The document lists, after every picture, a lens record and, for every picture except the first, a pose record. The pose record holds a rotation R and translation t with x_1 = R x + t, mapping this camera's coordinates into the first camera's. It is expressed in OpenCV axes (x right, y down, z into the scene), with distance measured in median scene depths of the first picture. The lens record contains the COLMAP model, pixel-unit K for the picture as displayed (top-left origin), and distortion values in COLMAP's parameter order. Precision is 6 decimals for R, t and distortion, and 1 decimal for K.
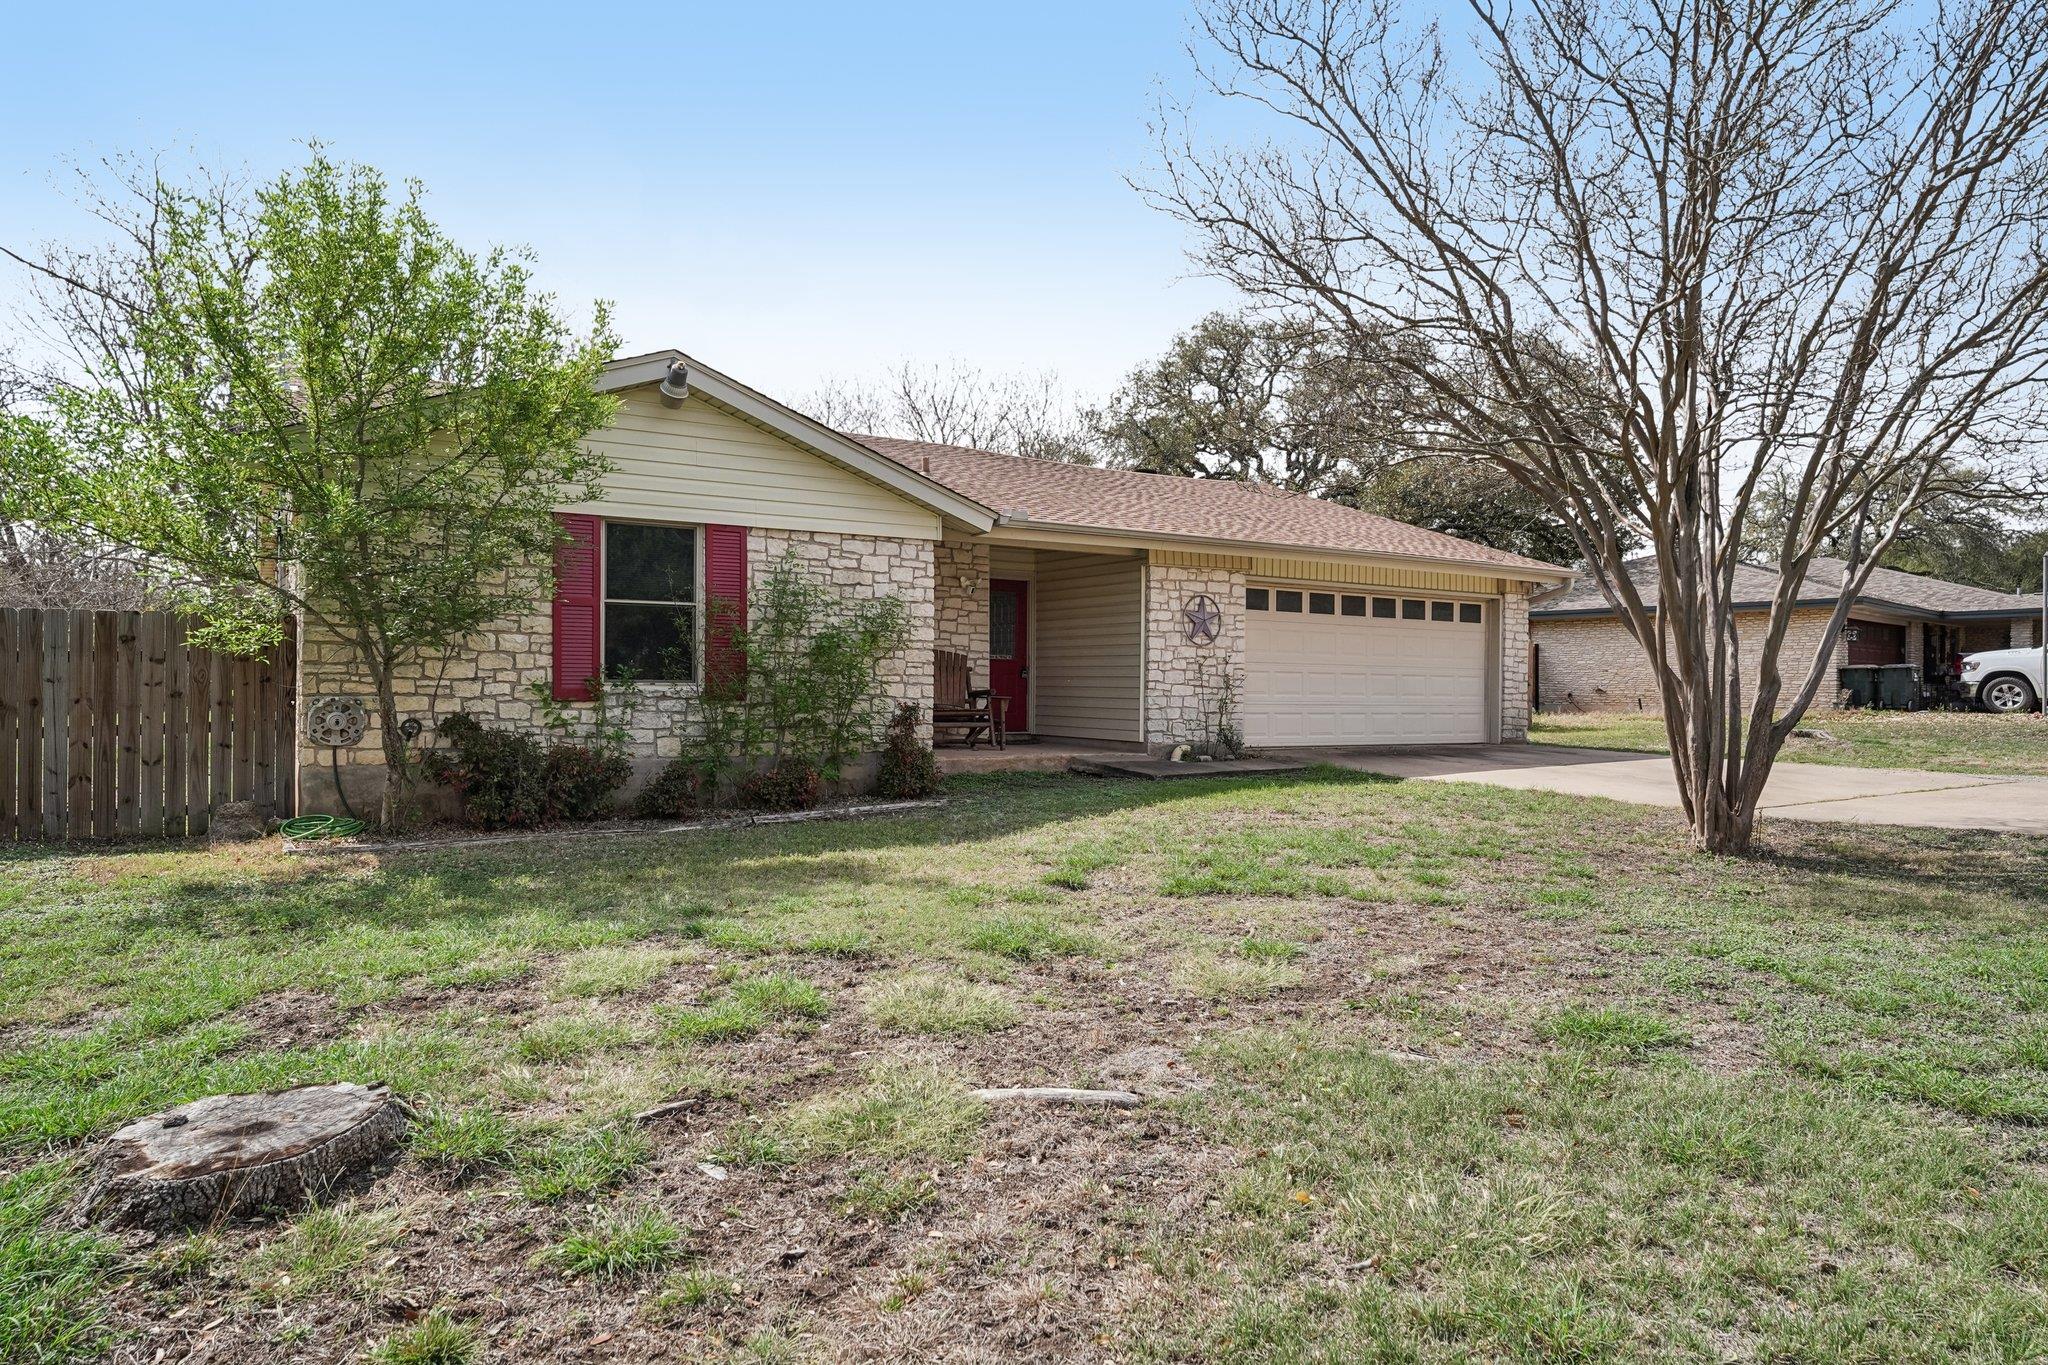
lens RADIAL K [[1247.1, 0, 1023.8], [0, 1247.1, 681.0], [0, 0, 1]] dist [-0.002045, -0.000054]
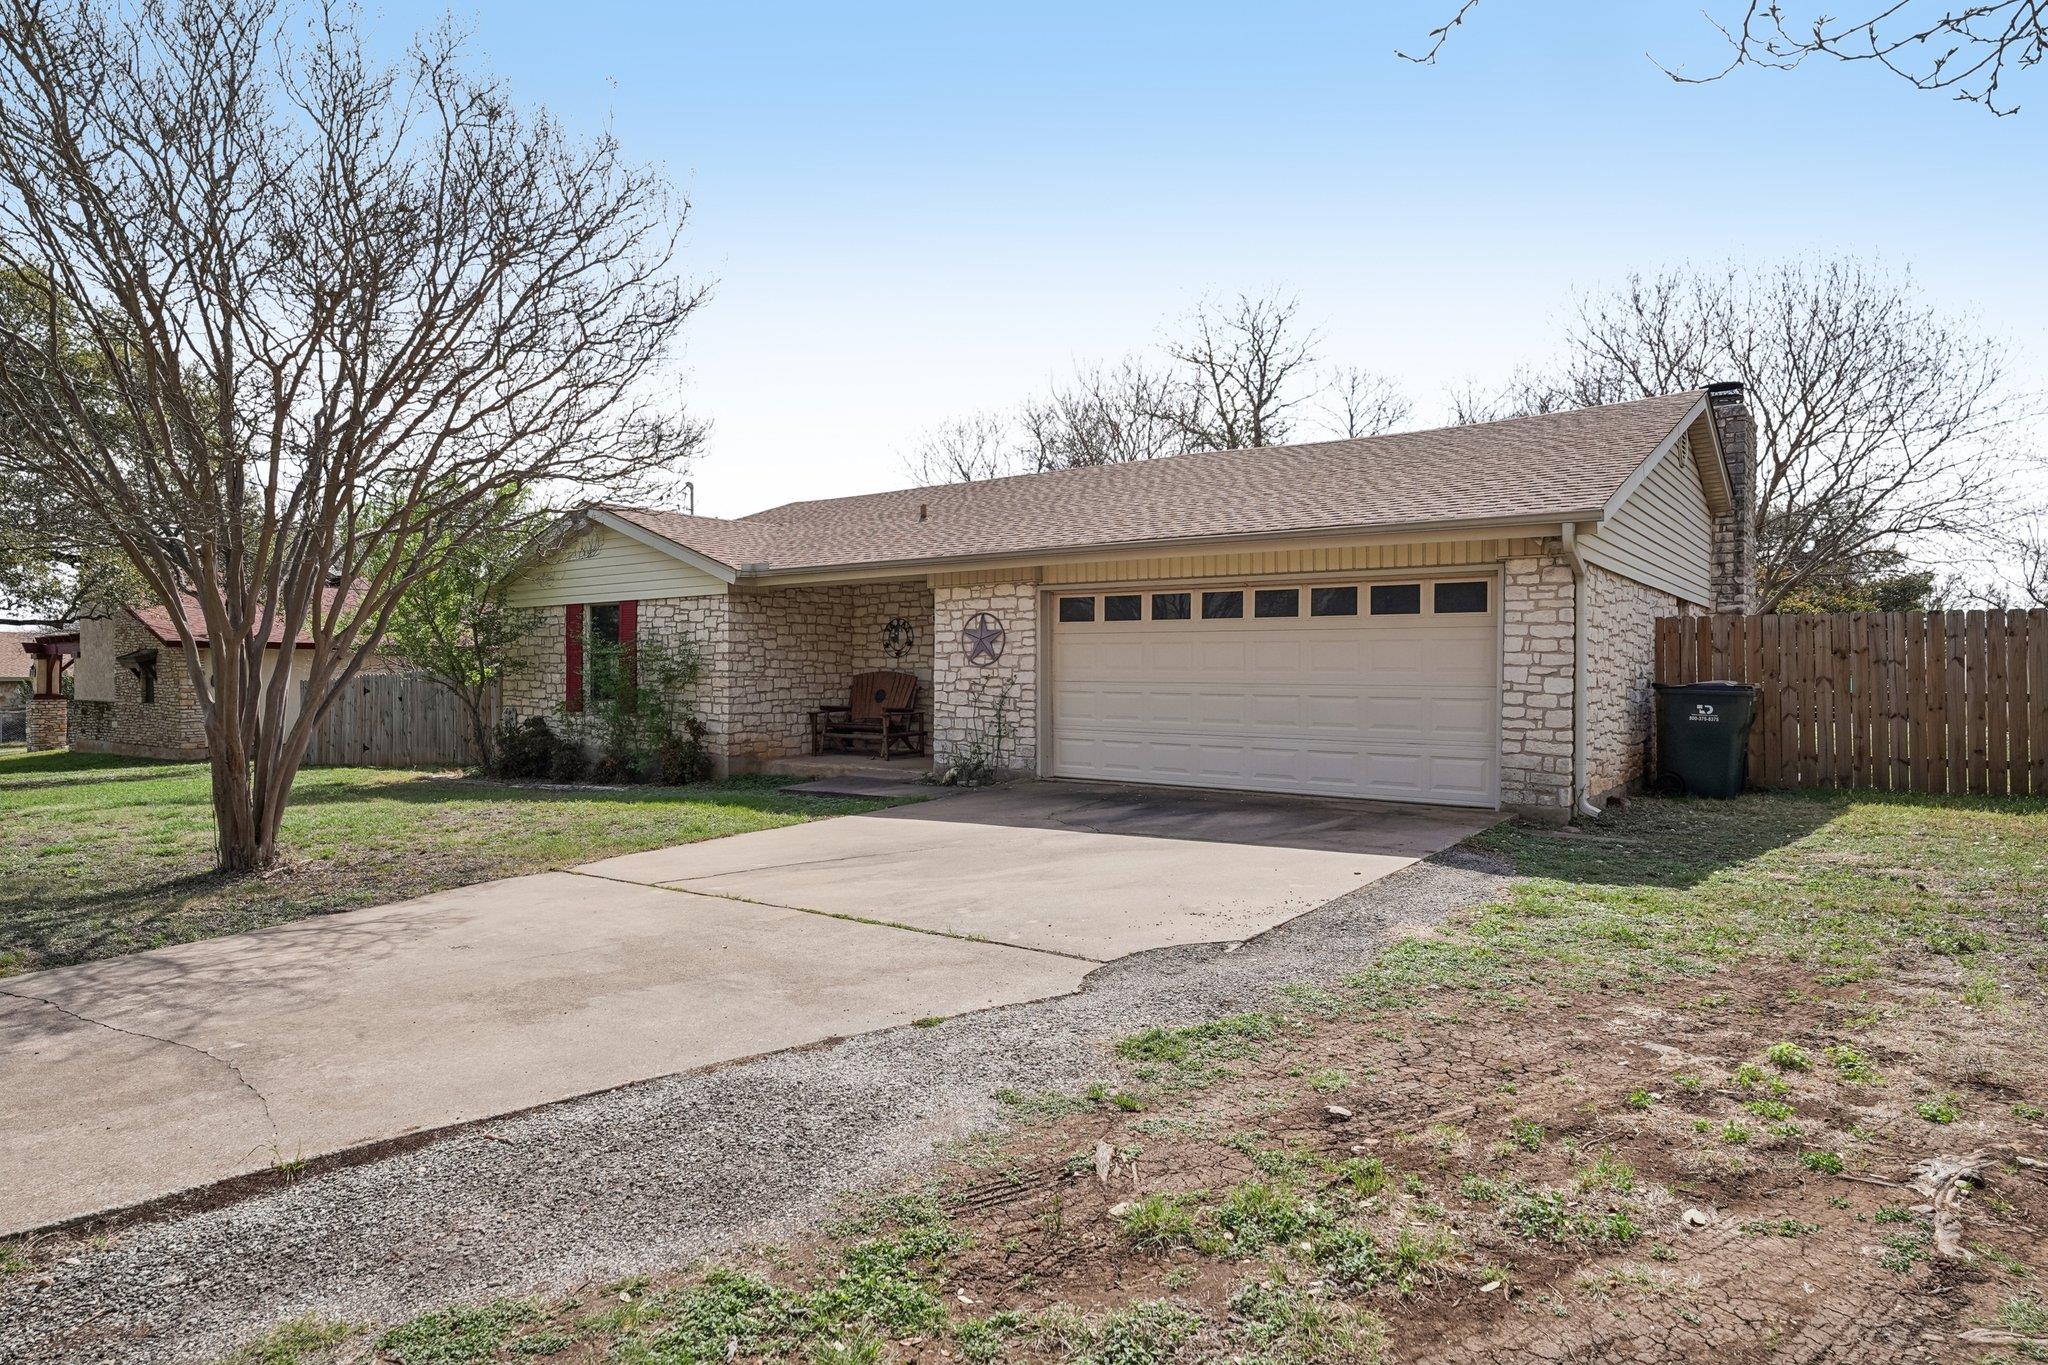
lens RADIAL K [[1210.3, 0, 1024.6], [0, 1210.3, 684.8], [0, 0, 1]] dist [0.001103, 0.000036]
pose [[0.347097, -0.009012, -0.937786, 1.042052], [-0.004001, 0.999930, -0.011090, -0.003472], [0.937821, 0.007601, 0.347037, 0.719697]]
